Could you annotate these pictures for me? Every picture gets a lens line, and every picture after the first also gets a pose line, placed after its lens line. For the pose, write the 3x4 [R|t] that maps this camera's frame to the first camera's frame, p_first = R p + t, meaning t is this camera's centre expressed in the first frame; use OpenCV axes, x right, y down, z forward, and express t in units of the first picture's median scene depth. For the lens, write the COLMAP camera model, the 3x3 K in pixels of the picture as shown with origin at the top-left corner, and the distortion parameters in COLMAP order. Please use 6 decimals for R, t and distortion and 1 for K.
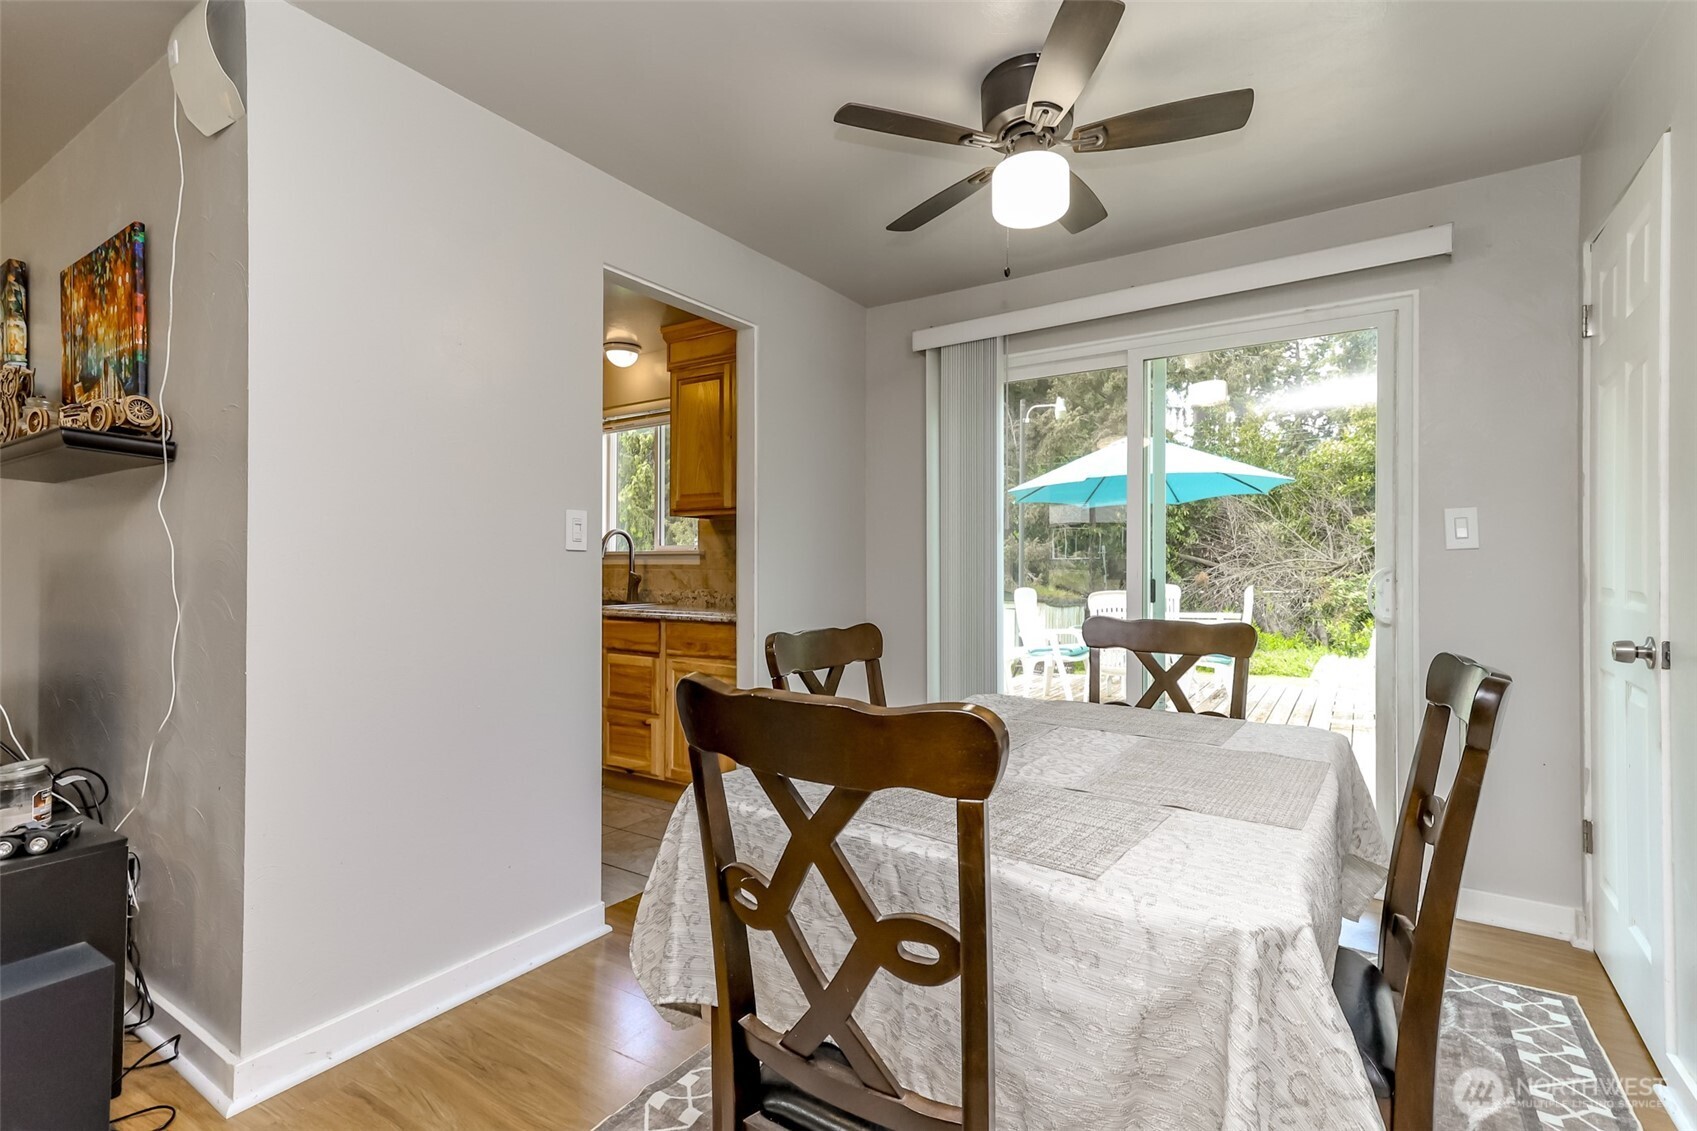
lens RADIAL K [[781.0, 0, 863.2], [0, 781.0, 562.1], [0, 0, 1]] dist [0.021174, 0.001016]
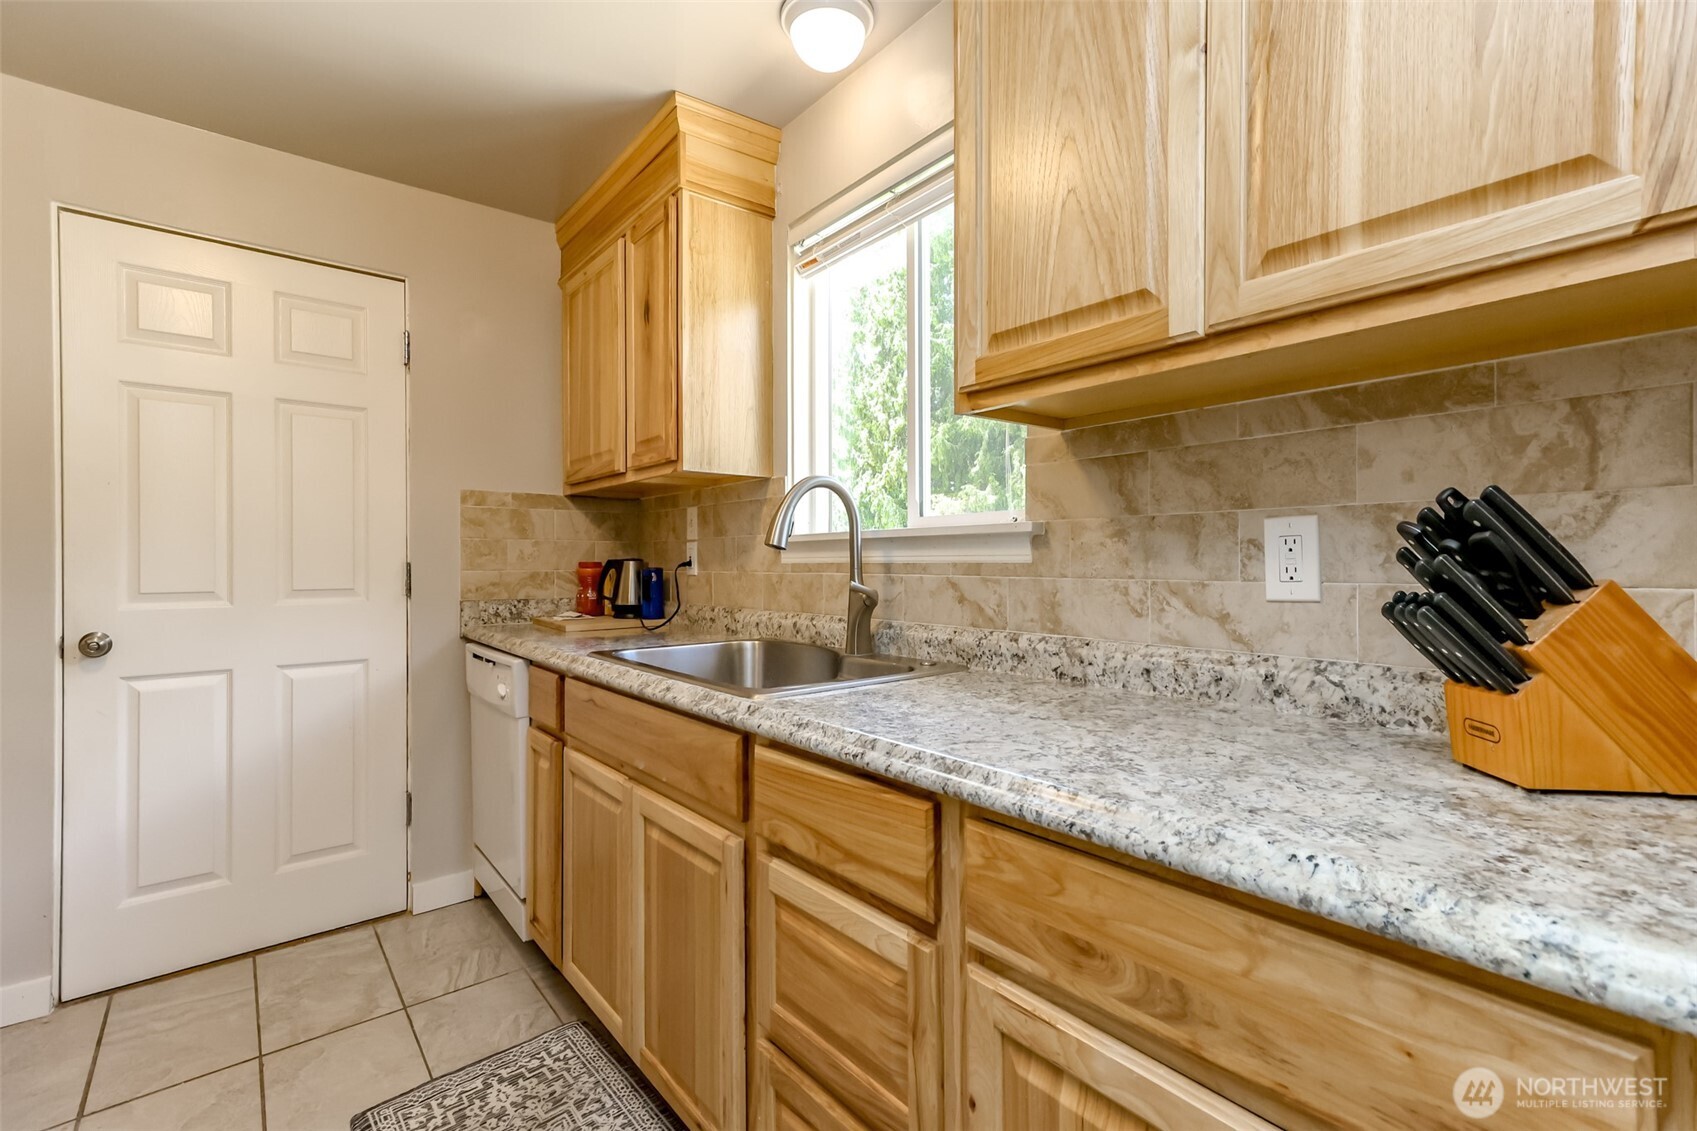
lens RADIAL K [[781.0, 0, 853.4], [0, 781.0, 550.2], [0, 0, 1]] dist [0.021174, 0.001016]
pose [[0.946225, -0.016480, -0.323088, -0.171137], [0.015738, 0.999864, -0.004911, -0.001984], [0.323125, -0.000438, 0.946356, 0.637133]]
